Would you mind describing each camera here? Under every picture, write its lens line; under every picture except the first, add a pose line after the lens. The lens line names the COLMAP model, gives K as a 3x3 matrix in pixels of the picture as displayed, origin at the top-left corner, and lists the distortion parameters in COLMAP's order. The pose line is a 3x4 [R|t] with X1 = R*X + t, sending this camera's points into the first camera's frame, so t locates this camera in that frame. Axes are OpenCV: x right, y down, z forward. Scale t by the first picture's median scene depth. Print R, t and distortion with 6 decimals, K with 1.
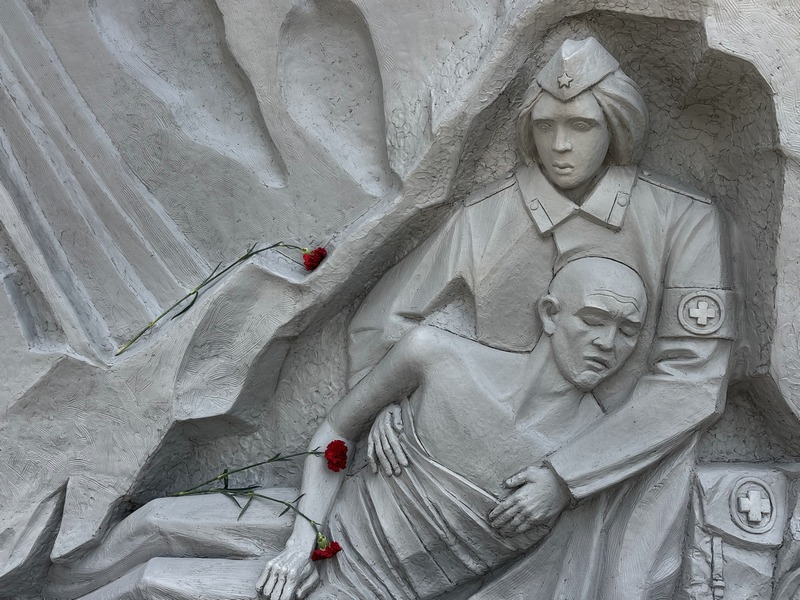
lens RADIAL K [[828.1, 0, 400.0], [0, 828.1, 300.0], [0, 0, 1]] dist [0.009466, 0.000567]
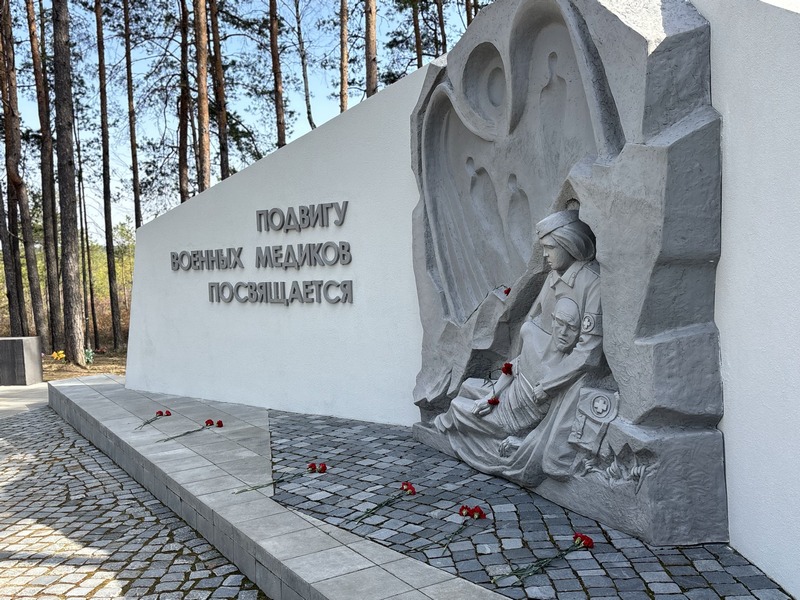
lens RADIAL K [[828.1, 0, 400.0], [0, 828.1, 300.0], [0, 0, 1]] dist [0.009466, 0.000567]
pose [[0.572429, 0.063687, -0.817477, 1.790017], [-0.072221, 0.997020, 0.027102, -0.069418], [0.816767, 0.043525, 0.575323, -0.752075]]
